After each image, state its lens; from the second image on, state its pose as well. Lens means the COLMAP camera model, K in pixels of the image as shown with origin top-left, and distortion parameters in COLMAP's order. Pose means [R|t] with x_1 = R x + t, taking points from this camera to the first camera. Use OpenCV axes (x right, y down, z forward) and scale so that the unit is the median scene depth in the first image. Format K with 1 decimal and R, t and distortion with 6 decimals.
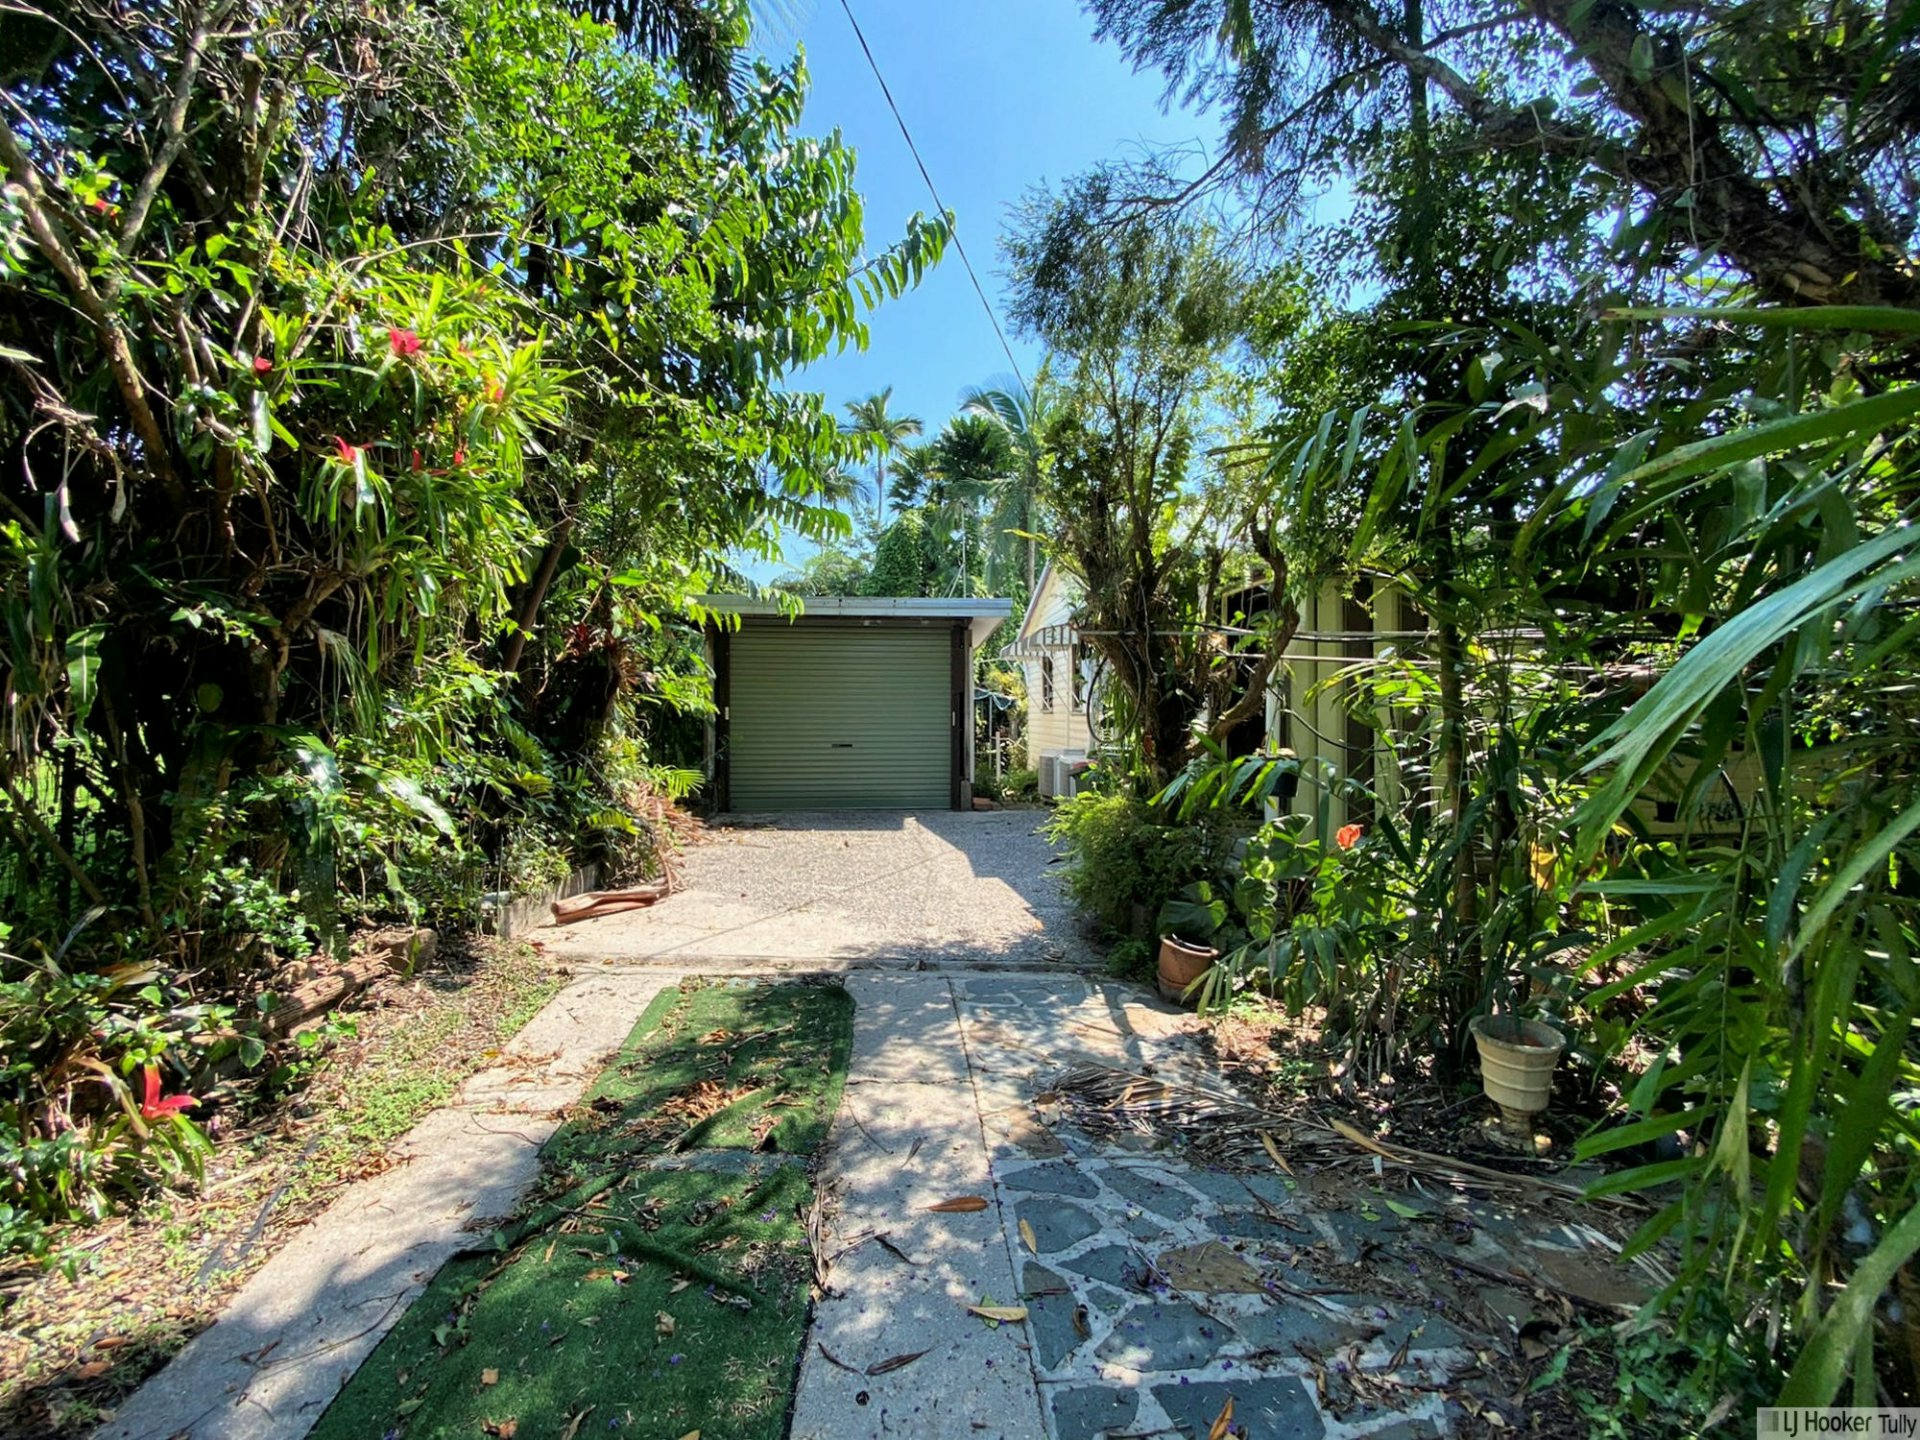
lens RADIAL K [[770.6, 0, 960.0], [0, 770.6, 720.0], [0, 0, 1]] dist [0.000166, -0.012898]
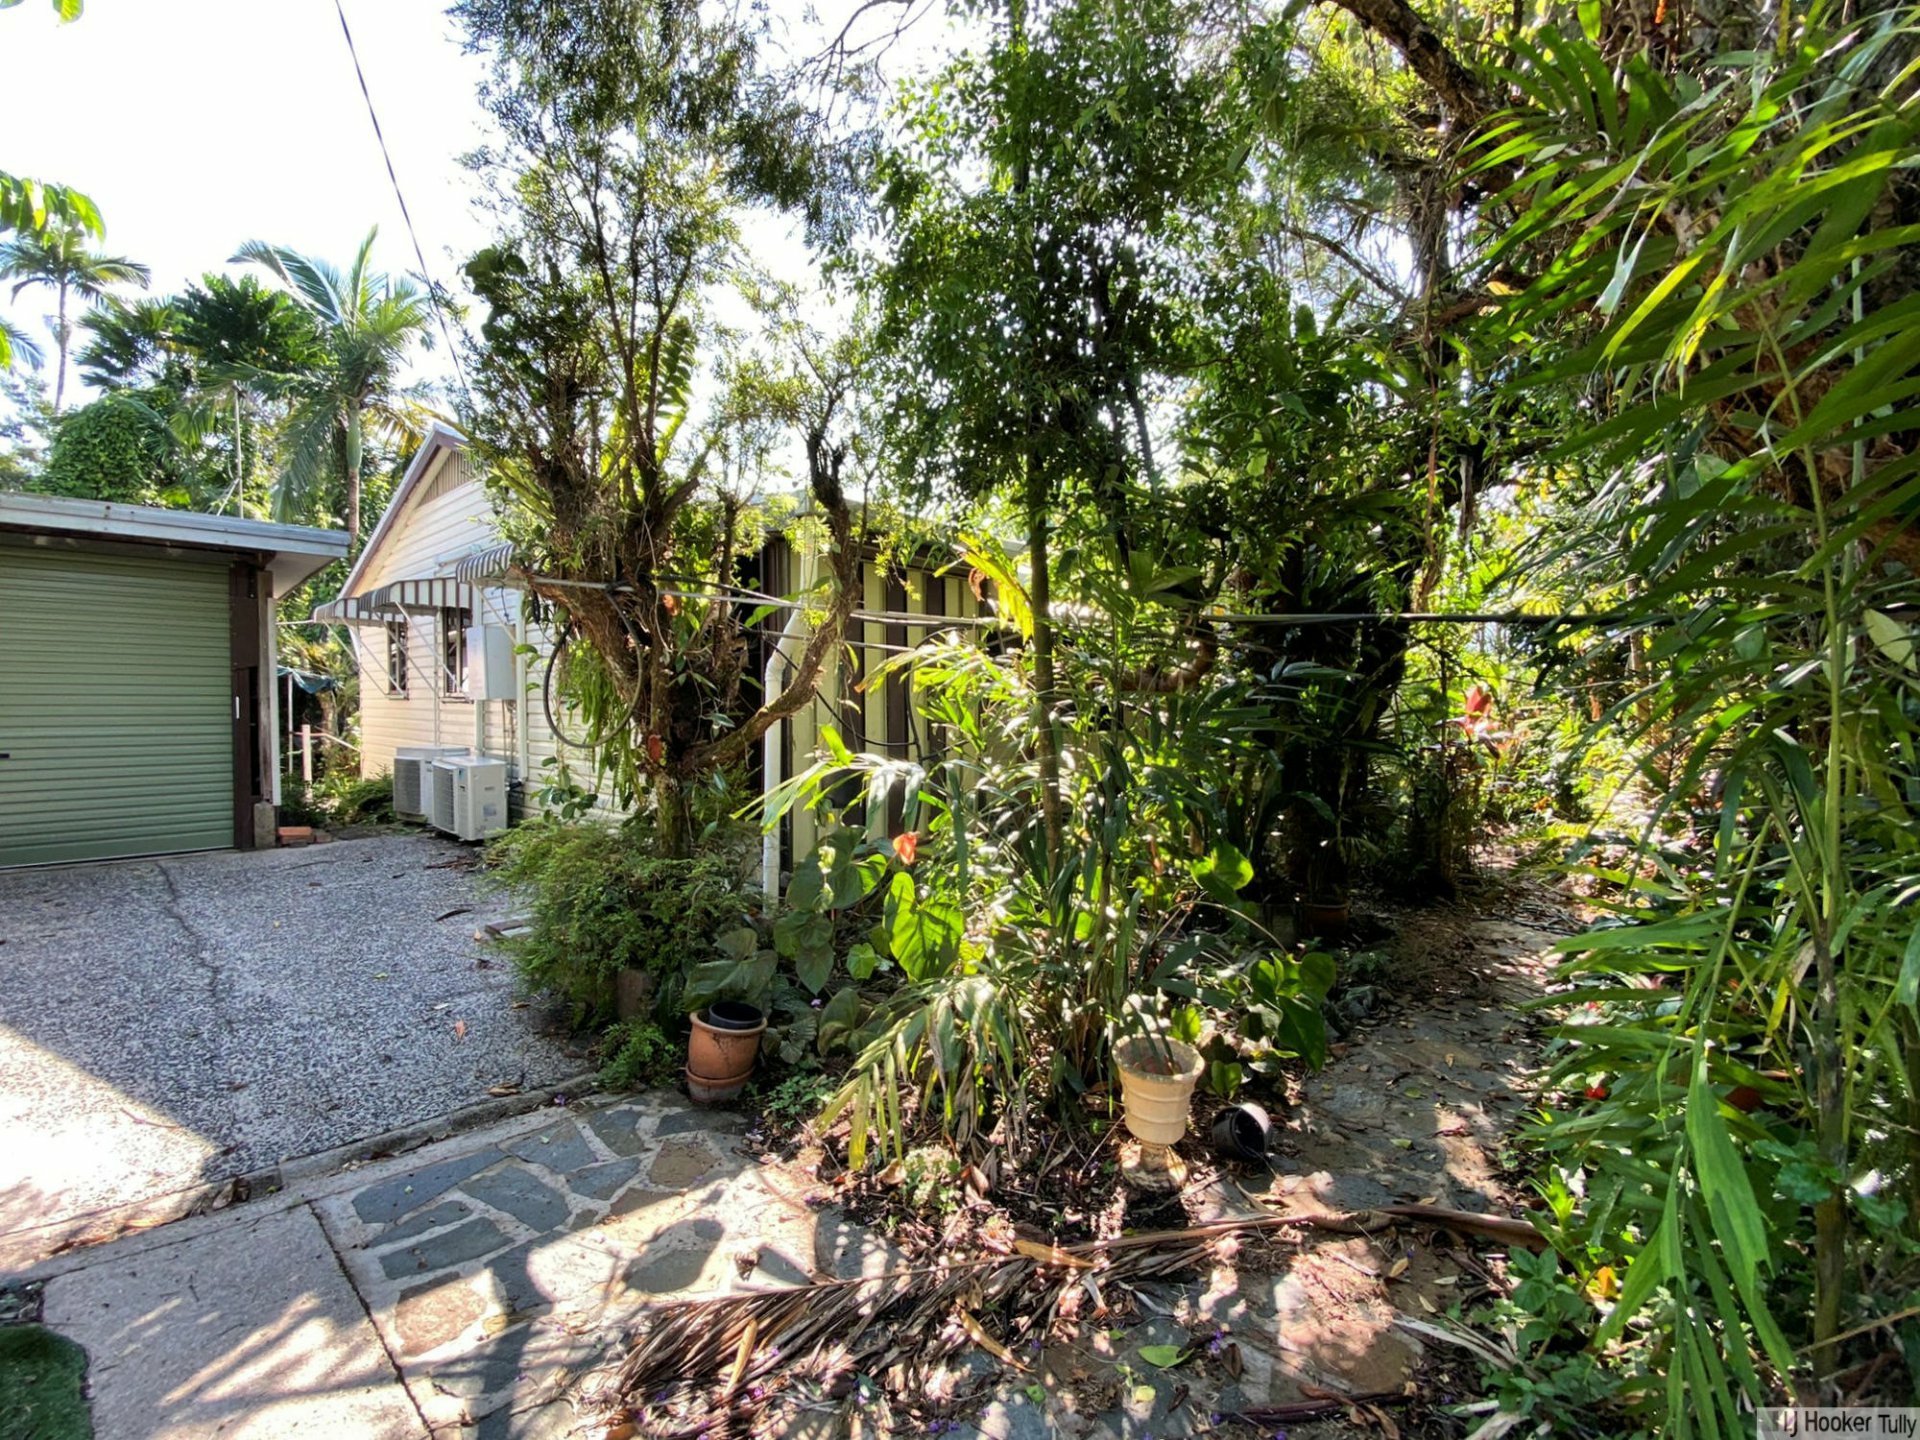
lens RADIAL K [[770.6, 0, 960.0], [0, 770.6, 720.0], [0, 0, 1]] dist [0.000166, -0.012898]
pose [[0.715491, -0.015887, 0.698441, -0.022048], [0.001546, 0.999775, 0.021158, -0.004121], [-0.698620, -0.014059, 0.715355, 0.127078]]
